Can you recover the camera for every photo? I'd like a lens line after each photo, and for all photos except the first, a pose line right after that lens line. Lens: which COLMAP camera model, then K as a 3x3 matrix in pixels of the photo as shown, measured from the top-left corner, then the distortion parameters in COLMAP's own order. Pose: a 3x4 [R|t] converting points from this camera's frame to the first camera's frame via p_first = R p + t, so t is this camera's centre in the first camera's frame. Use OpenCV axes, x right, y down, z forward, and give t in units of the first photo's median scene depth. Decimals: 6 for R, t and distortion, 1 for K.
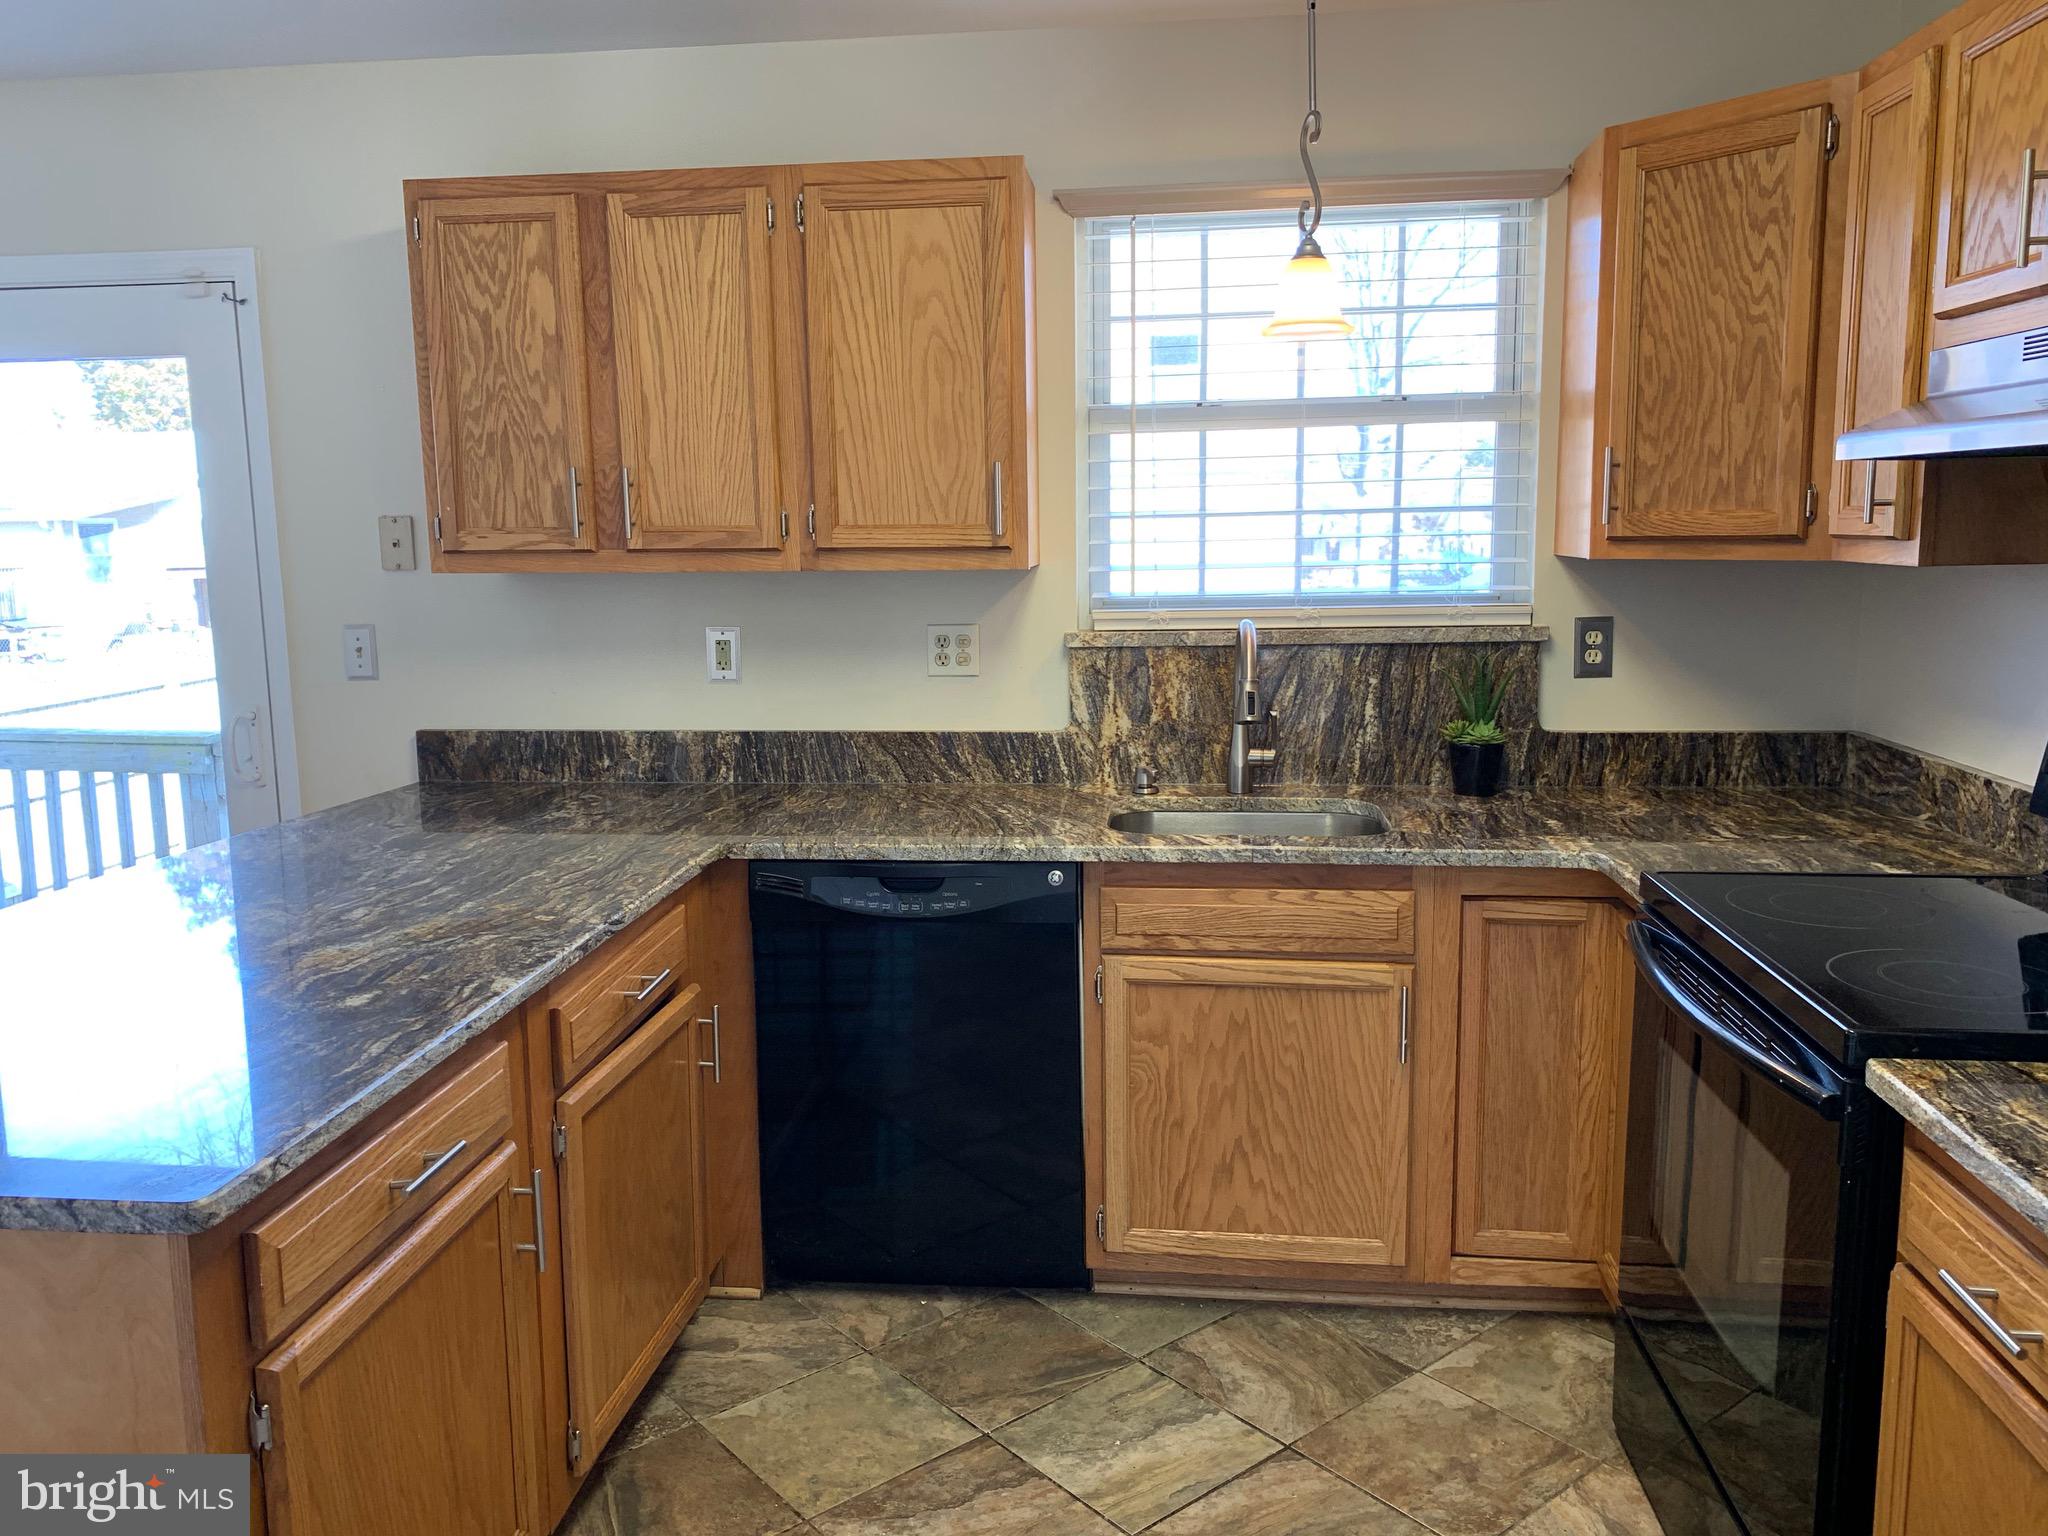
lens RADIAL K [[1533.8, 0, 1004.4], [0, 1533.8, 767.2], [0, 0, 1]] dist [0.035666, -0.054453]
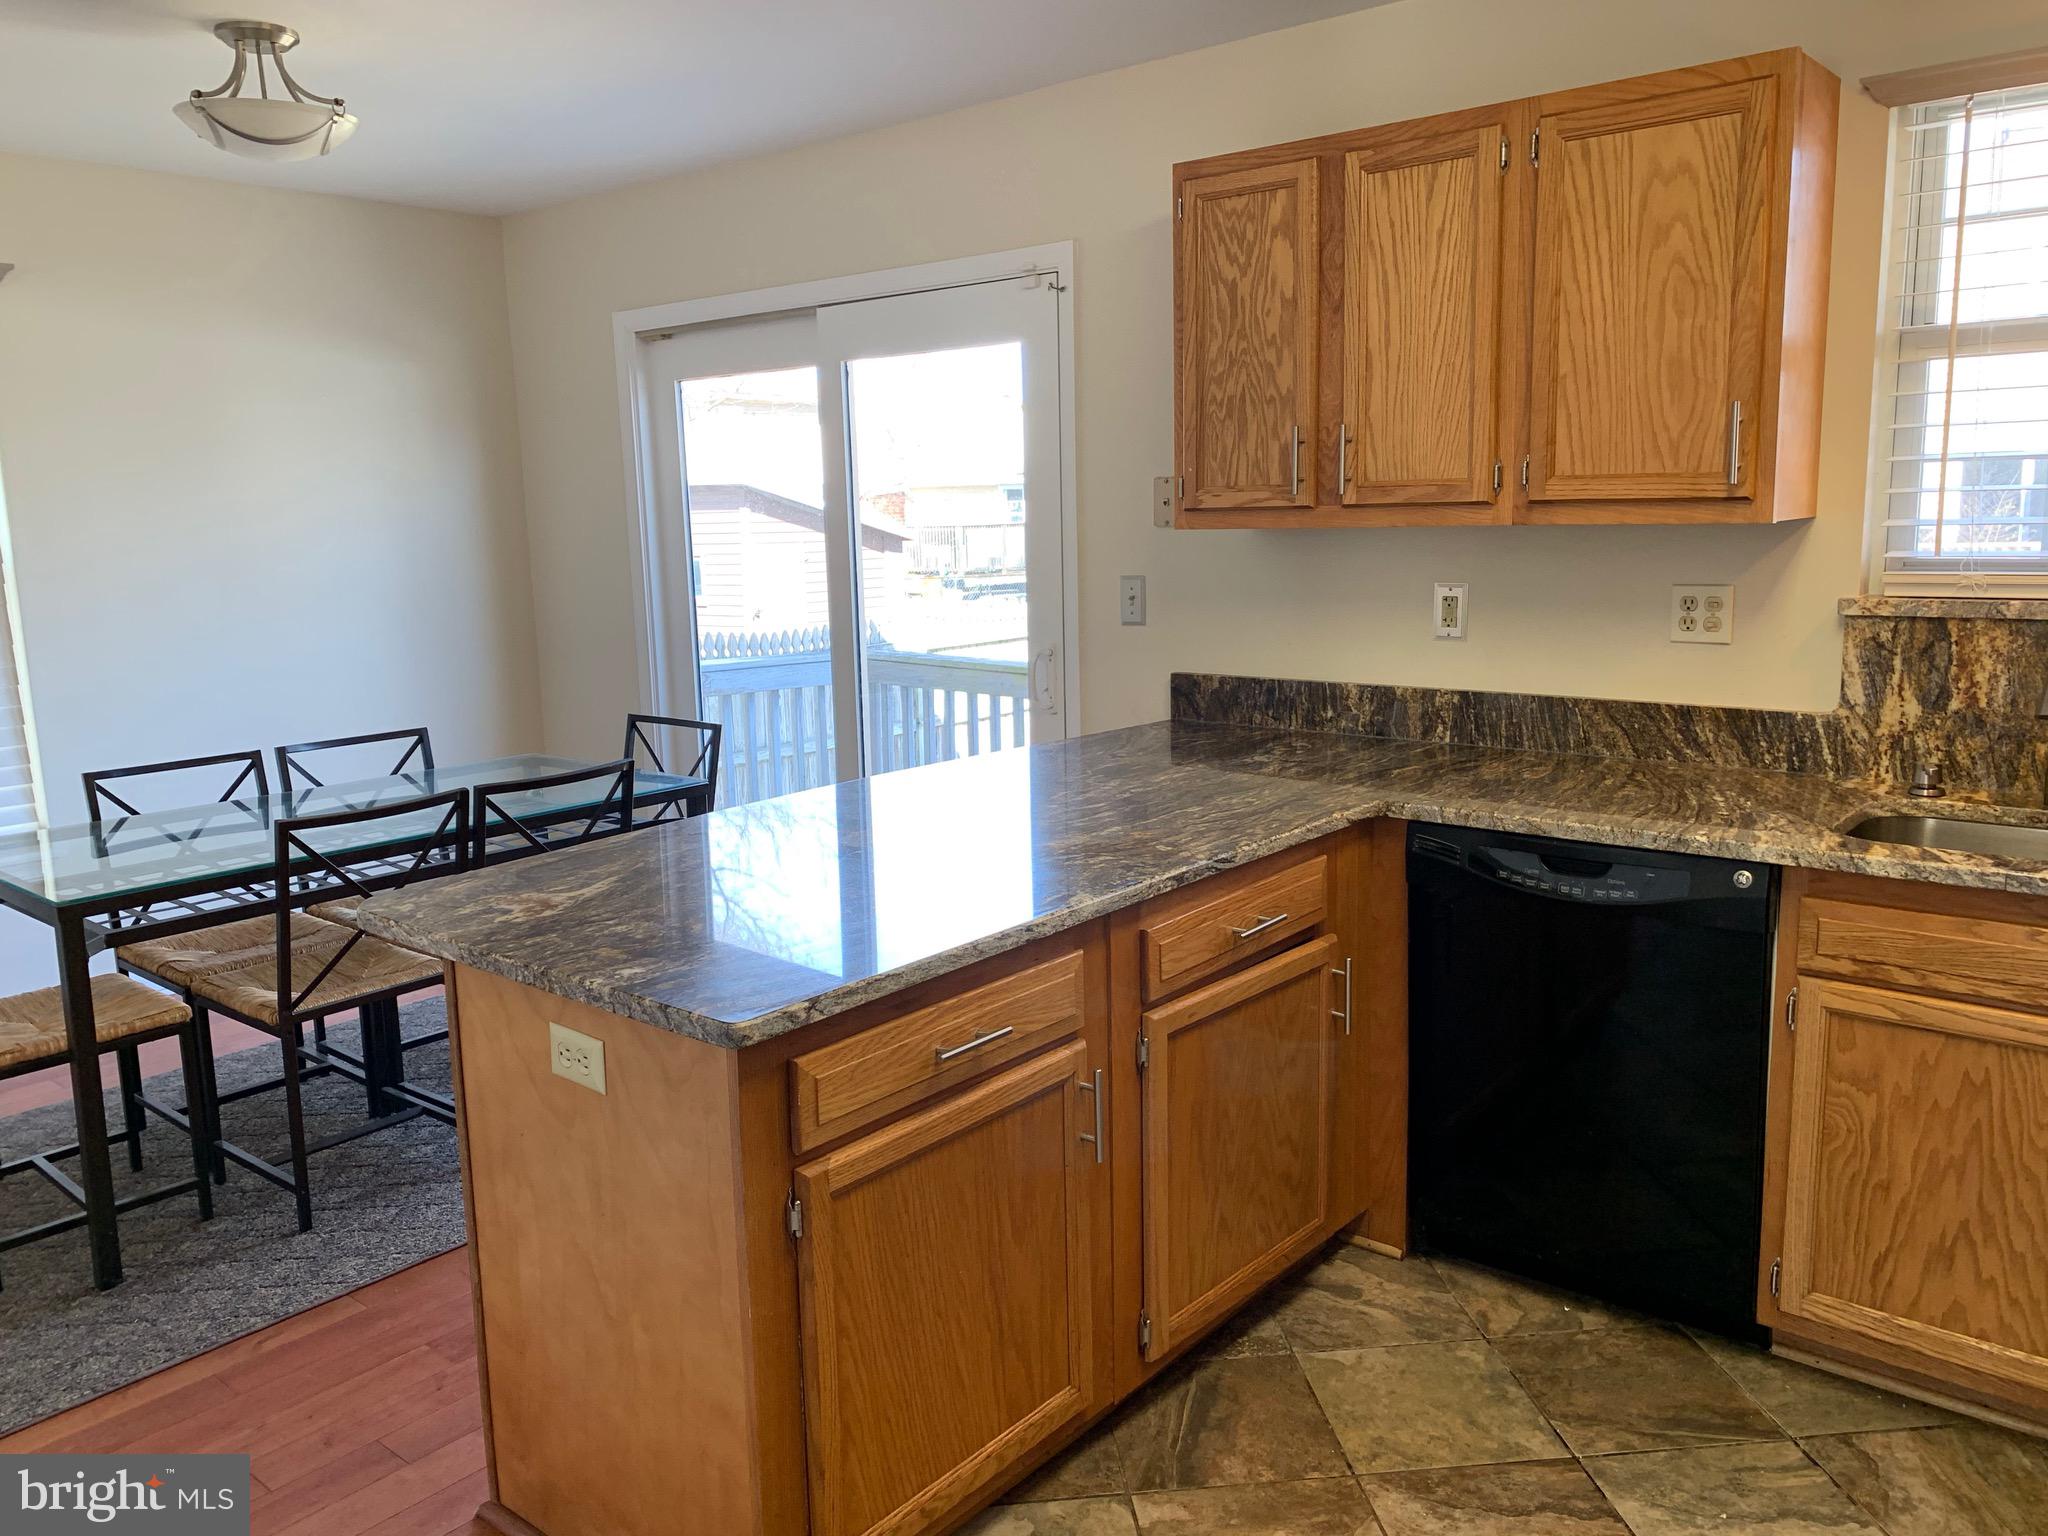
lens RADIAL K [[1533.8, 0, 998.5], [0, 1533.8, 767.4], [0, 0, 1]] dist [0.035666, -0.054453]
pose [[0.828497, 0.089714, -0.552761, 0.150468], [-0.072599, 0.995961, 0.052832, -0.006107], [0.555268, -0.003642, 0.831663, 0.027149]]
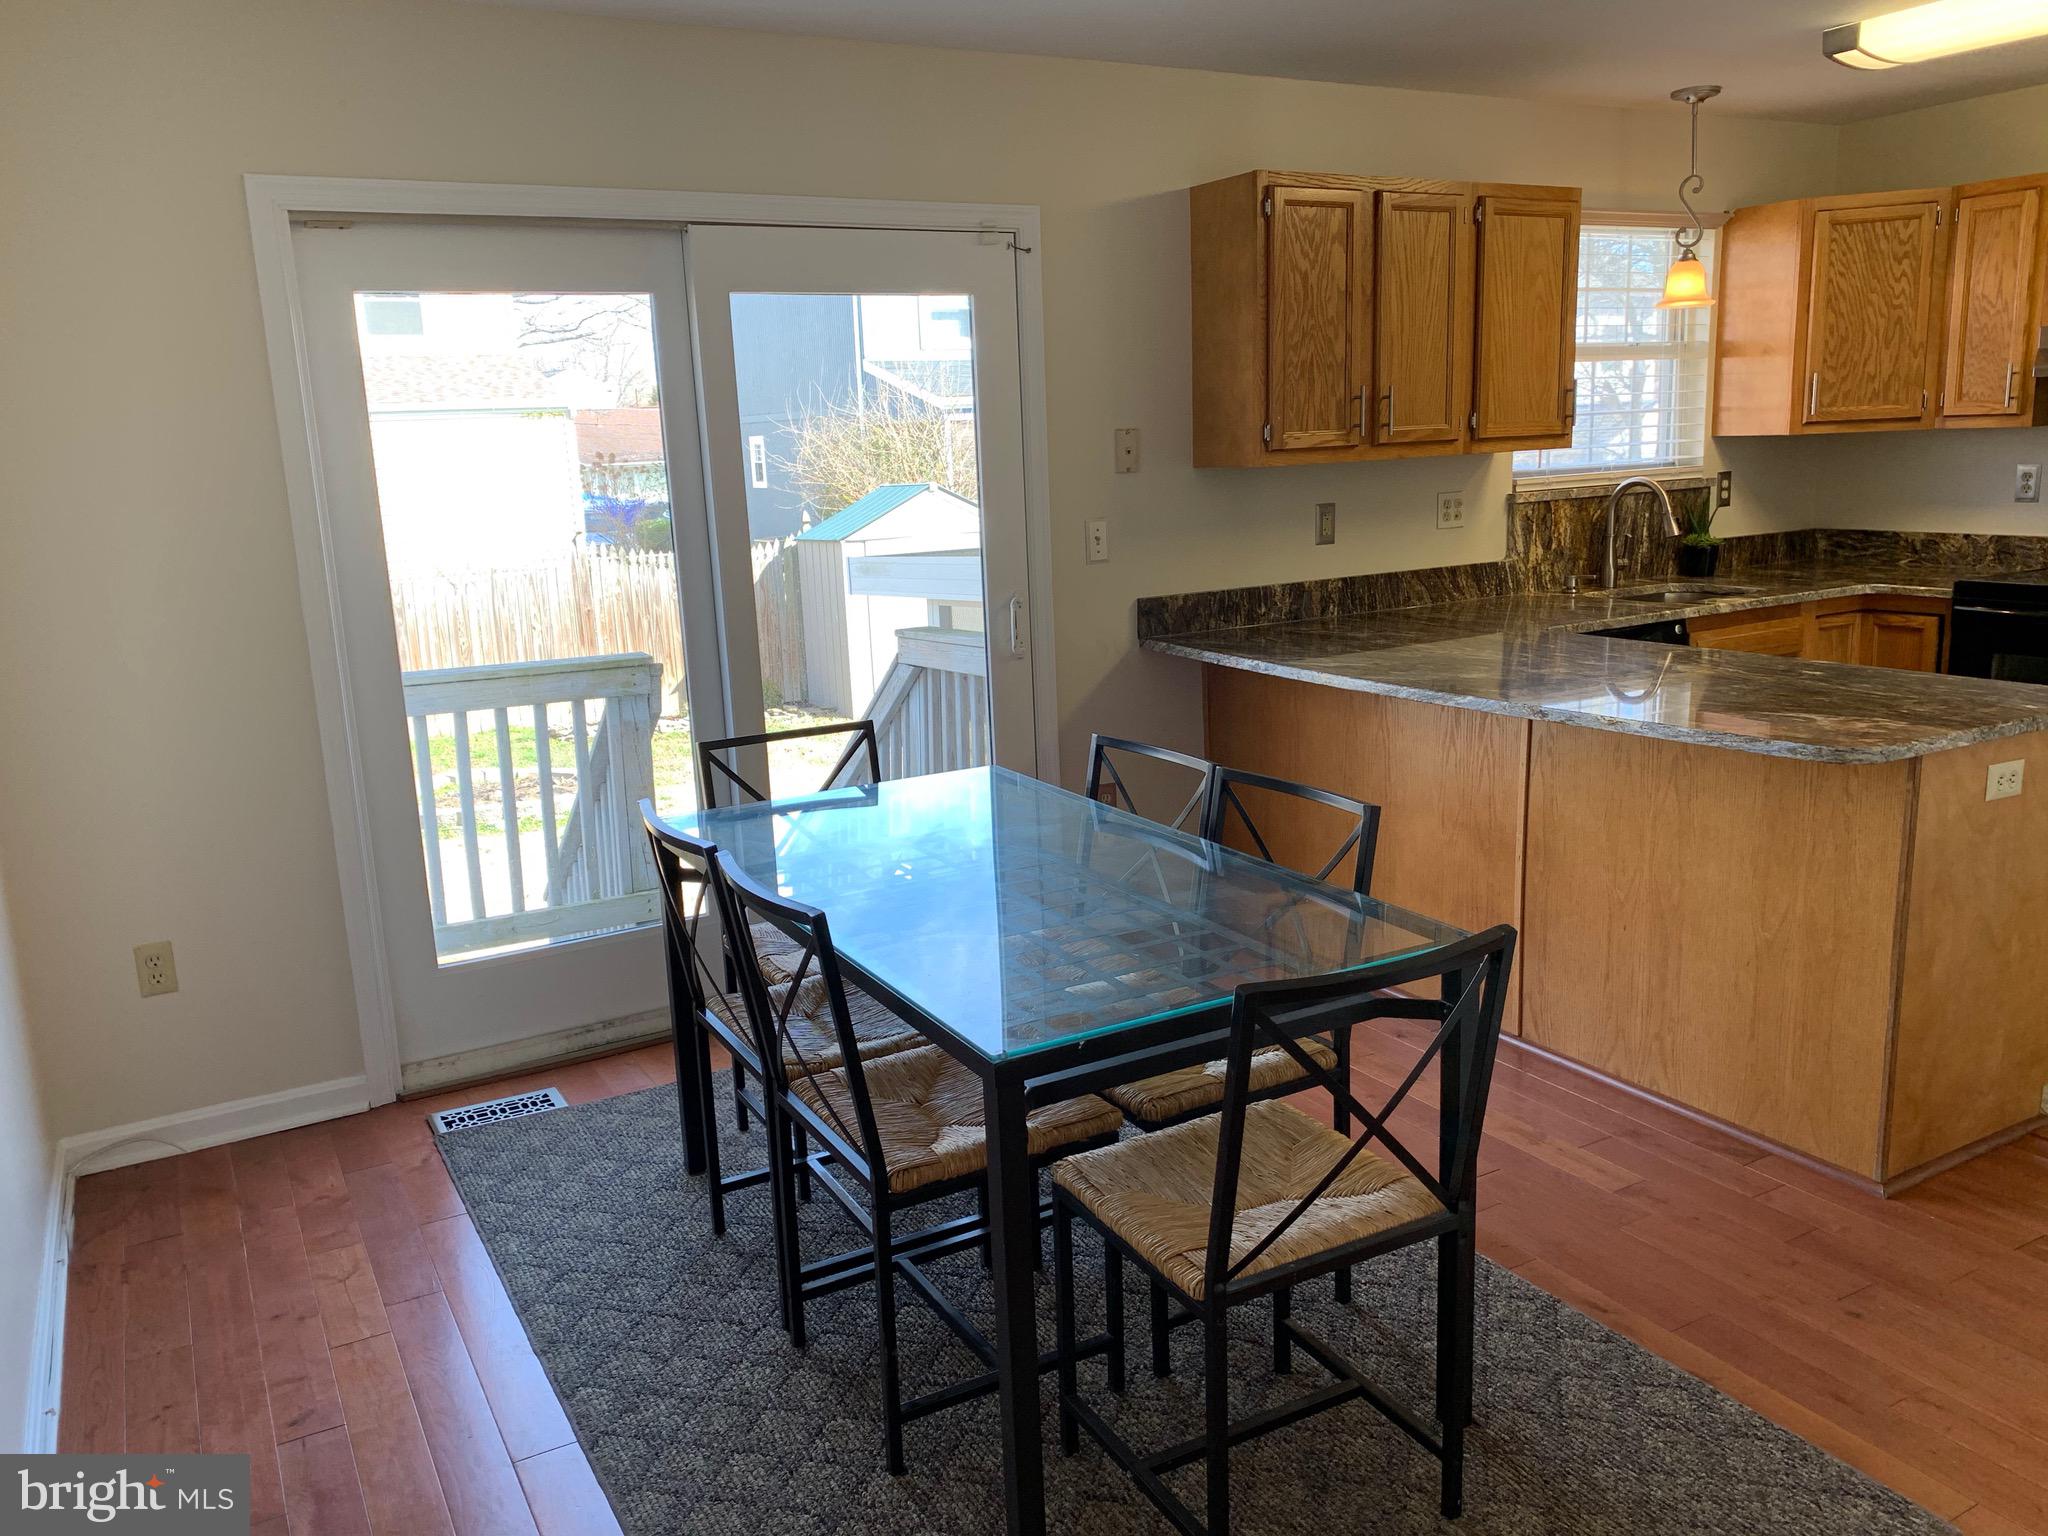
lens RADIAL K [[1533.8, 0, 1006.8], [0, 1533.8, 771.1], [0, 0, 1]] dist [0.035666, -0.054453]
pose [[0.812983, -0.142571, 0.564564, -1.434550], [0.119993, 0.989772, 0.077157, 0.007370], [-0.569790, 0.005017, 0.821775, 0.026976]]
